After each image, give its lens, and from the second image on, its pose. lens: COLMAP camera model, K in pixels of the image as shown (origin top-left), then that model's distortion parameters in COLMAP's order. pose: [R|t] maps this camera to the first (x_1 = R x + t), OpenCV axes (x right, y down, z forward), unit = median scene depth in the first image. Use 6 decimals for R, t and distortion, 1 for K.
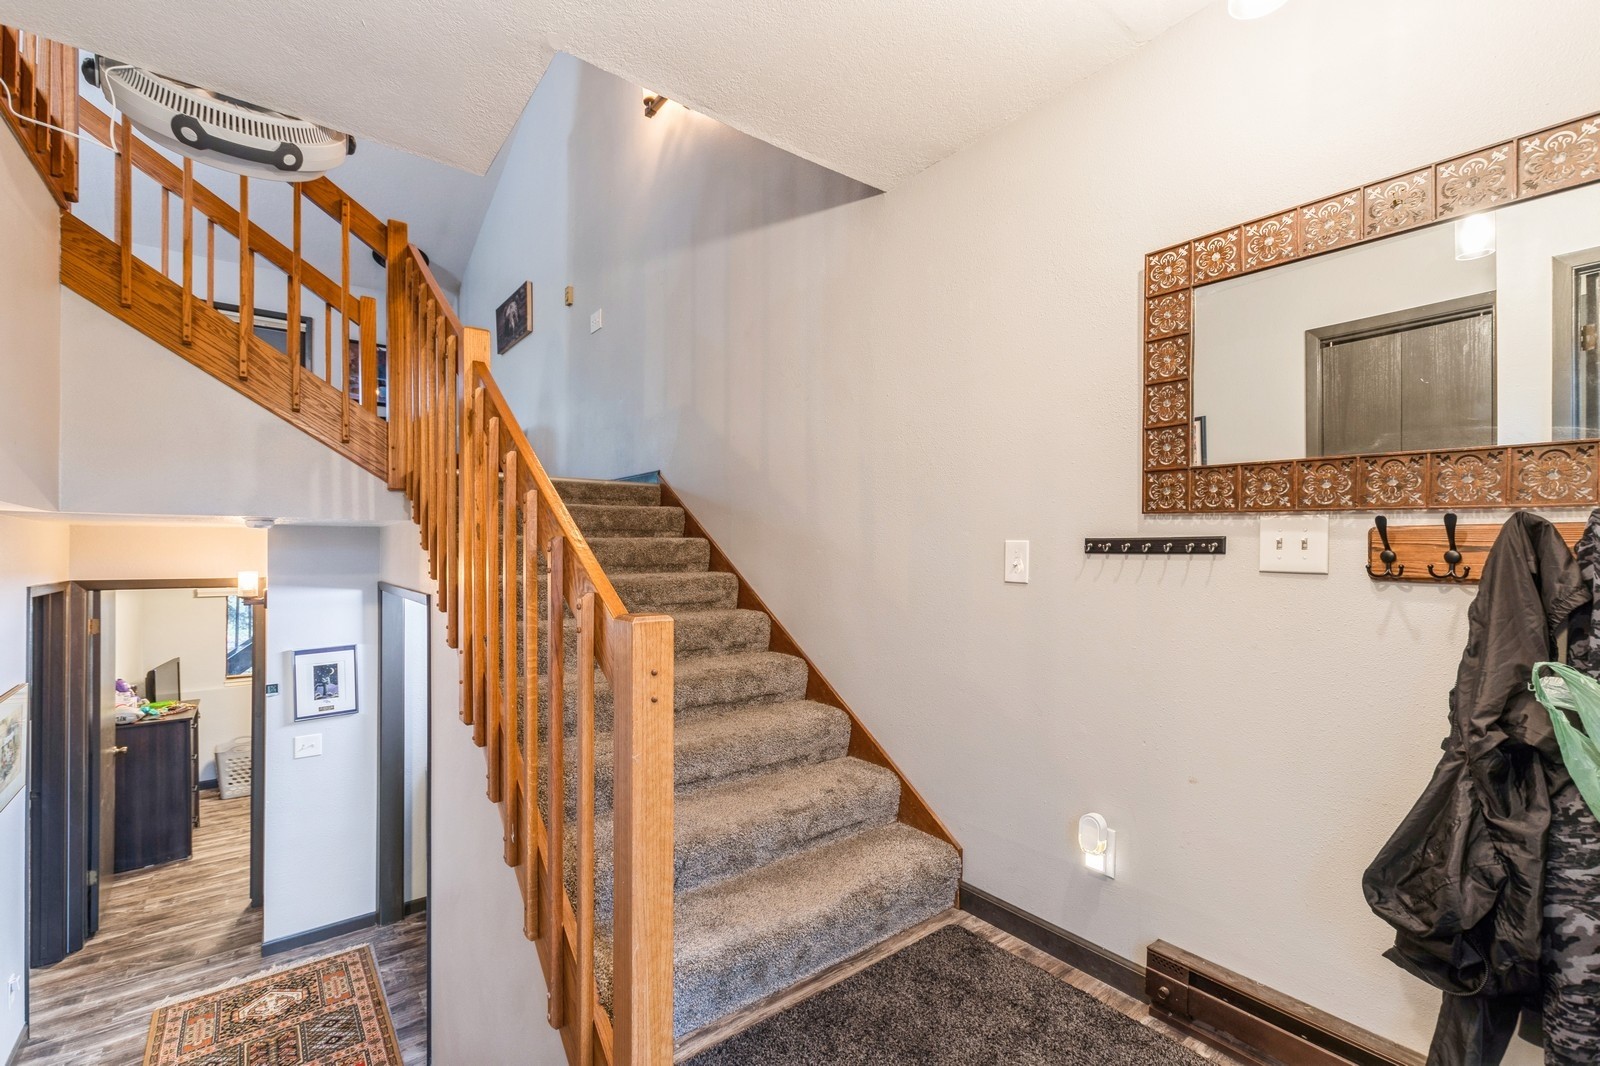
lens RADIAL K [[696.0, 0, 799.8], [0, 696.0, 537.8], [0, 0, 1]] dist [0.000597, -0.000430]
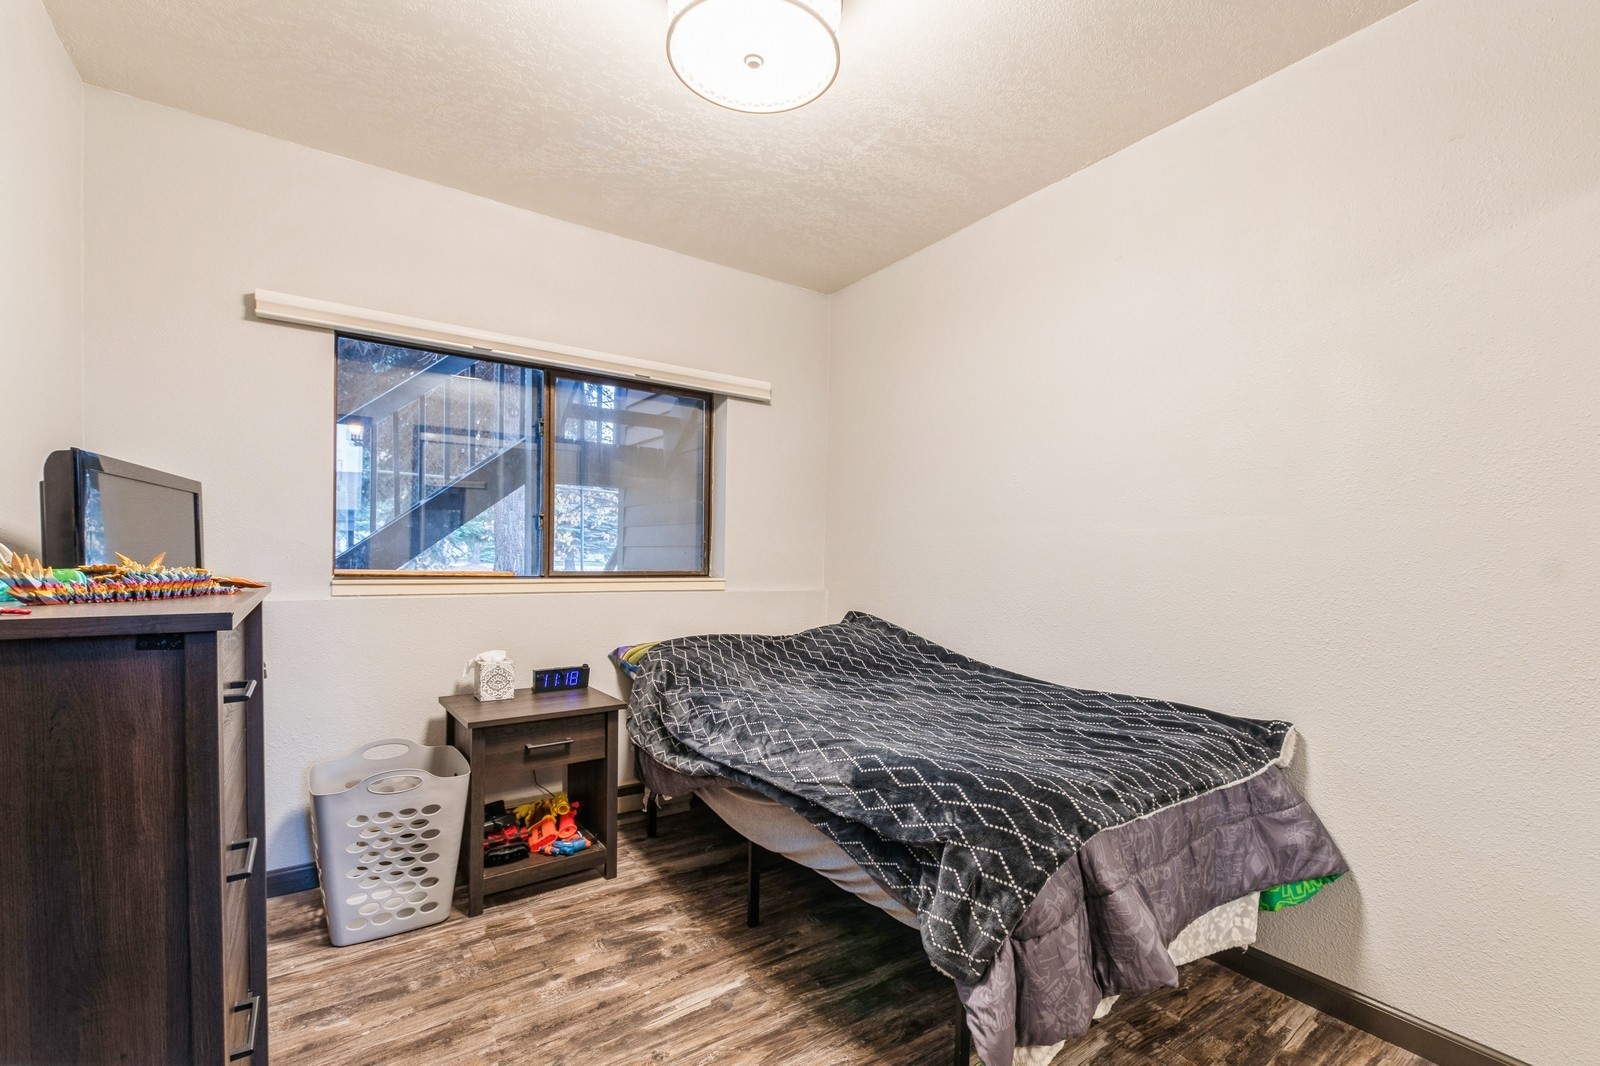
lens RADIAL K [[696.0, 0, 799.2], [0, 696.0, 560.9], [0, 0, 1]] dist [0.000597, -0.000430]
pose [[0.998581, 0.018395, -0.049983, -0.843662], [-0.017296, 0.999601, 0.022341, 0.271598], [0.050374, -0.021445, 0.998500, 0.972312]]
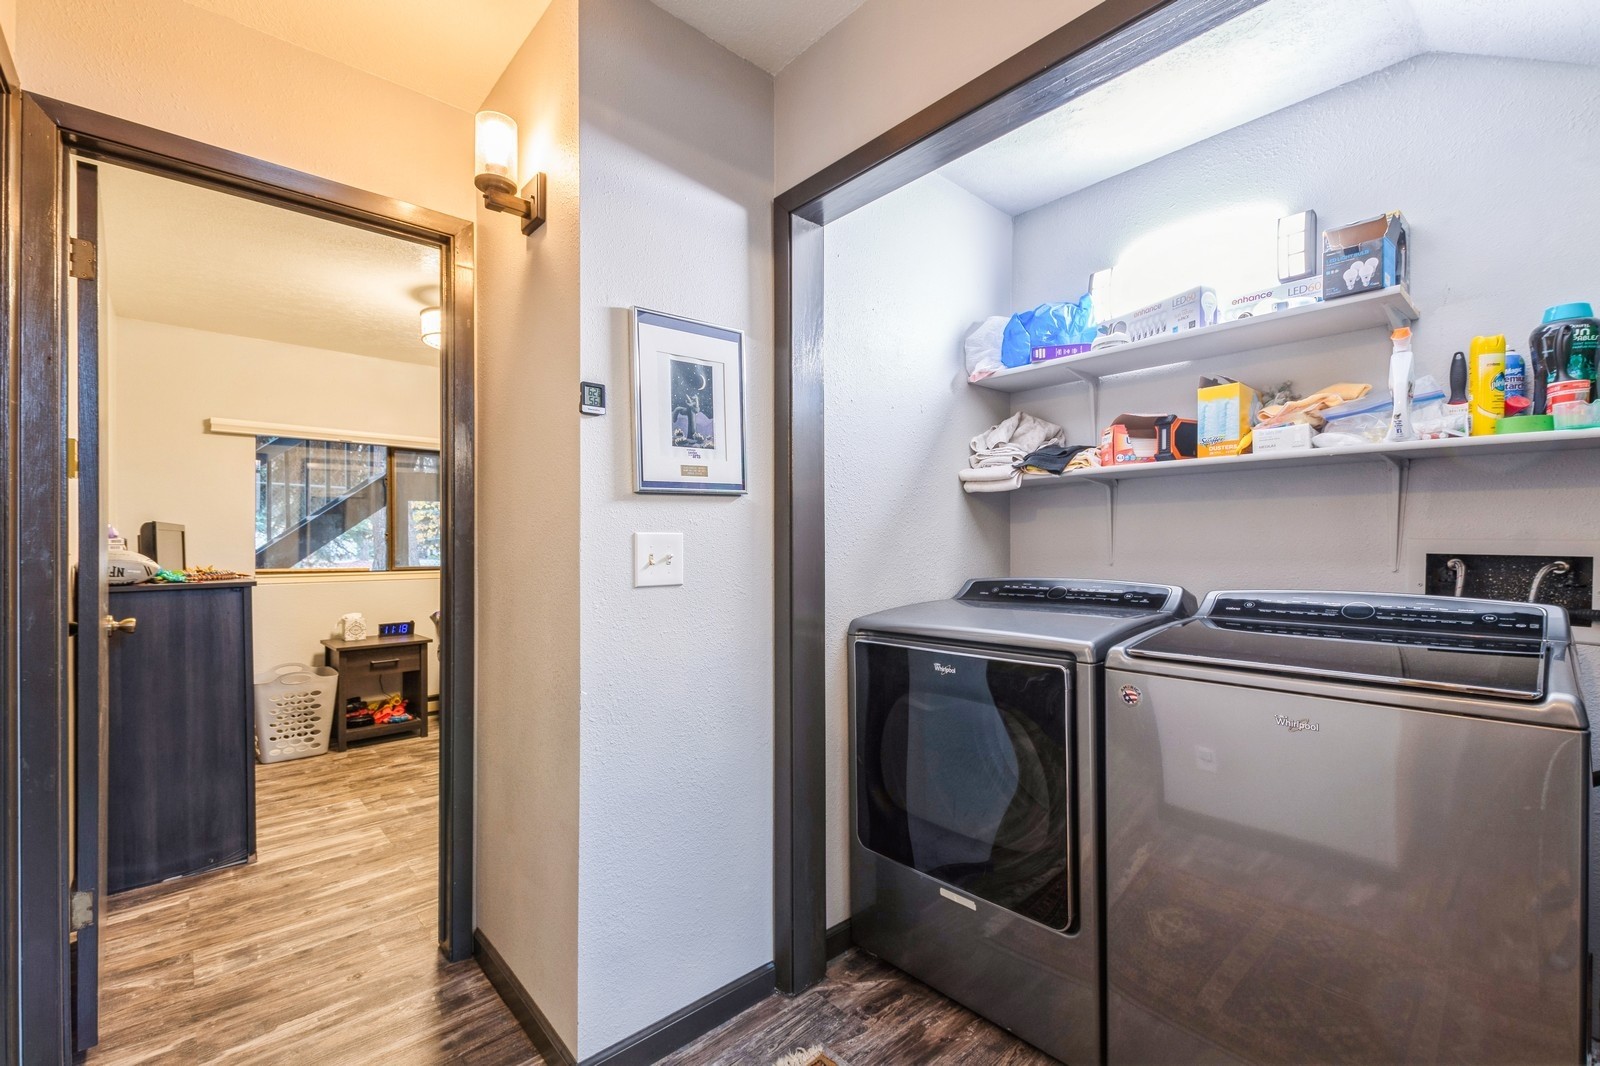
lens RADIAL K [[696.0, 0, 800.2], [0, 696.0, 534.6], [0, 0, 1]] dist [0.000597, -0.000430]
pose [[0.997558, -0.001796, 0.069813, -0.573966], [0.001612, 0.999995, 0.002679, 0.249411], [-0.069817, -0.002560, 0.997556, 0.523778]]
